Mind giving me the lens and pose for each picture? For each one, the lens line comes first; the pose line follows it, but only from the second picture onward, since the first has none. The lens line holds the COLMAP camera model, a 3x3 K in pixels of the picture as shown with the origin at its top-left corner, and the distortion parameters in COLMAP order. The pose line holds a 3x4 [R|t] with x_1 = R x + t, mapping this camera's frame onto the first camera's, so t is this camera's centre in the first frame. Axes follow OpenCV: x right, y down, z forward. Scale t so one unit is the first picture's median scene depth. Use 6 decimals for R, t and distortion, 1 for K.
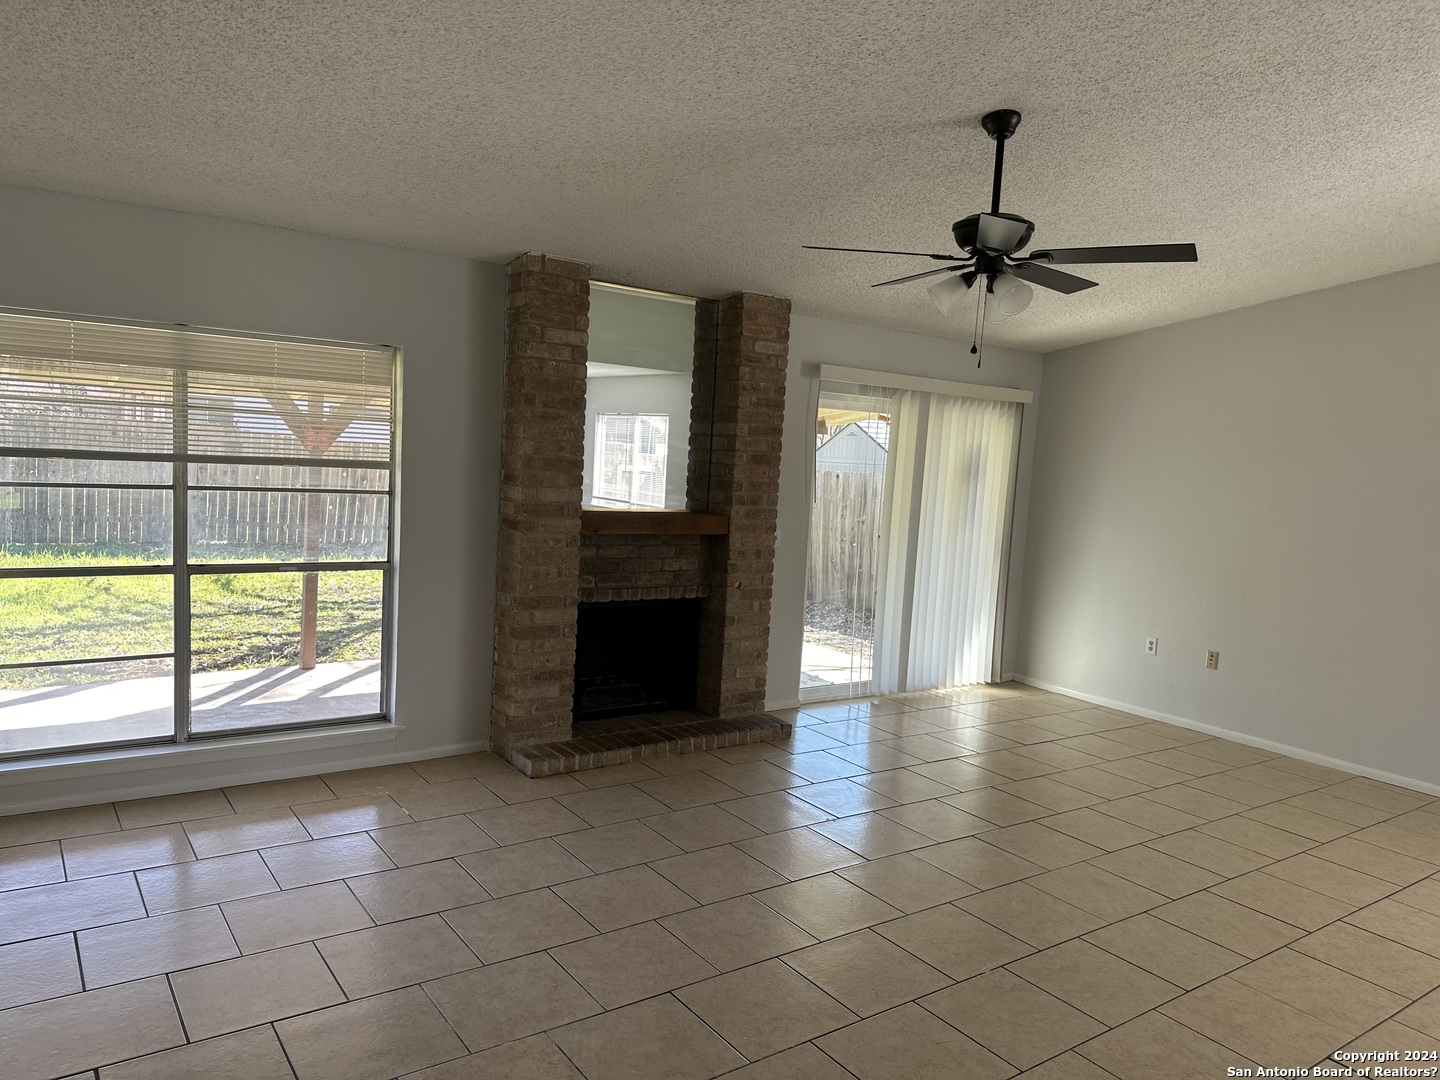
lens RADIAL K [[1017.4, 0, 718.4], [0, 1017.4, 540.6], [0, 0, 1]] dist [0.004065, -0.015764]
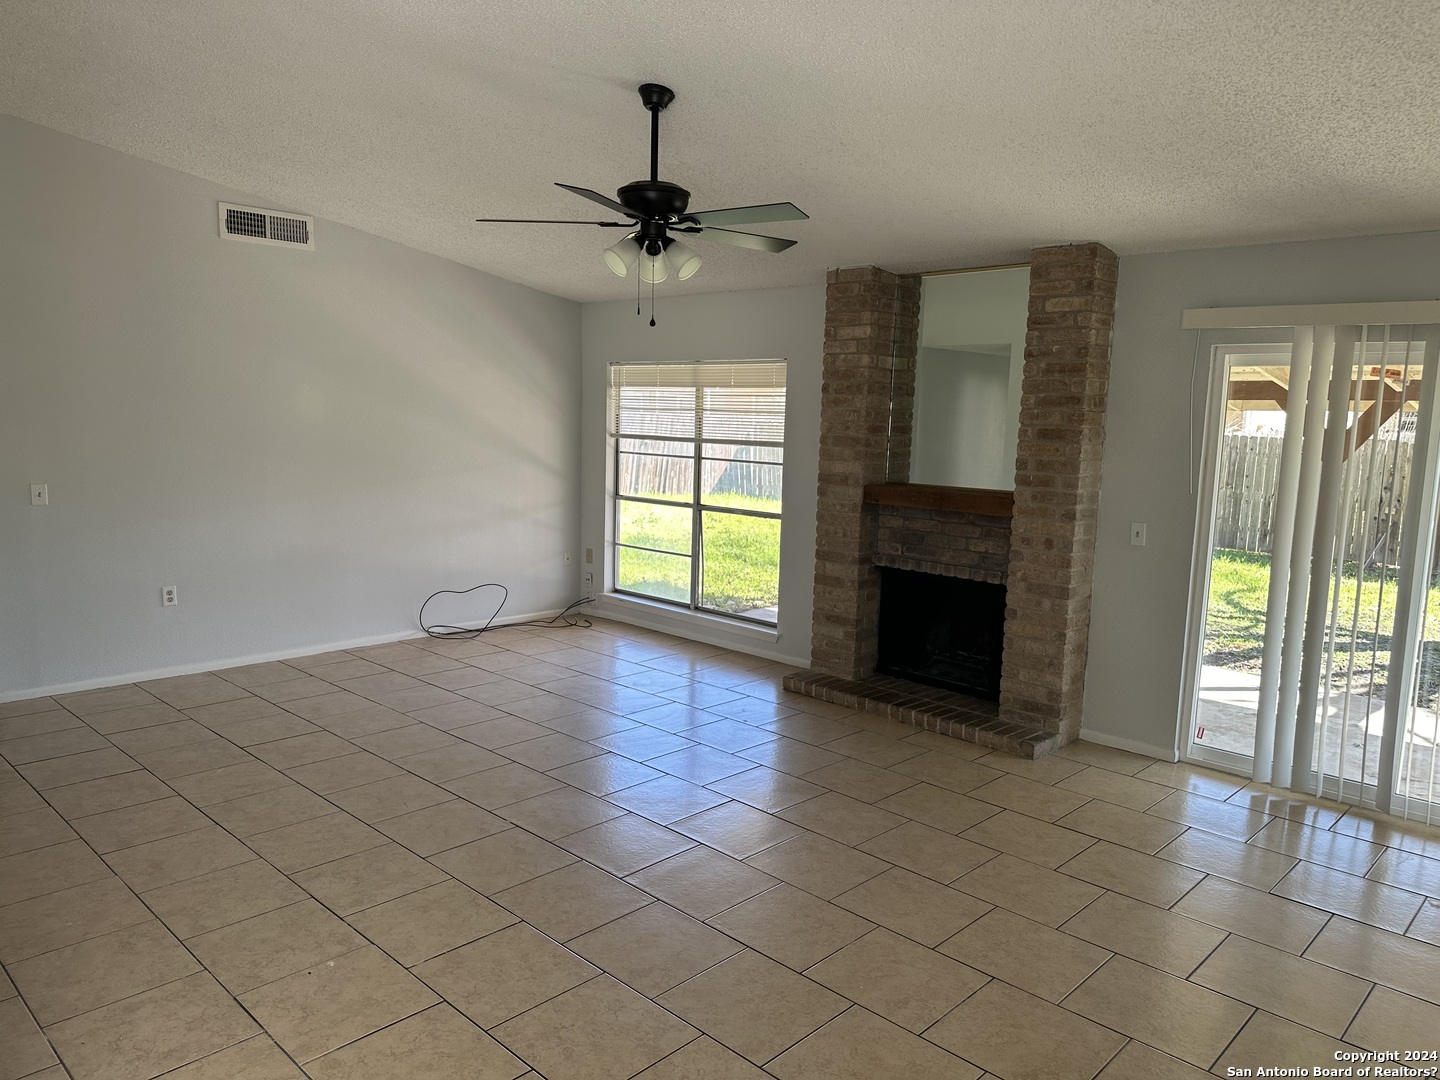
lens RADIAL K [[1017.4, 0, 714.4], [0, 1017.4, 543.4], [0, 0, 1]] dist [0.004065, -0.015764]
pose [[0.136542, 0.067198, -0.988353, 0.984406], [-0.108545, 0.992704, 0.052498, -0.002329], [0.984670, 0.100113, 0.142840, 0.683453]]
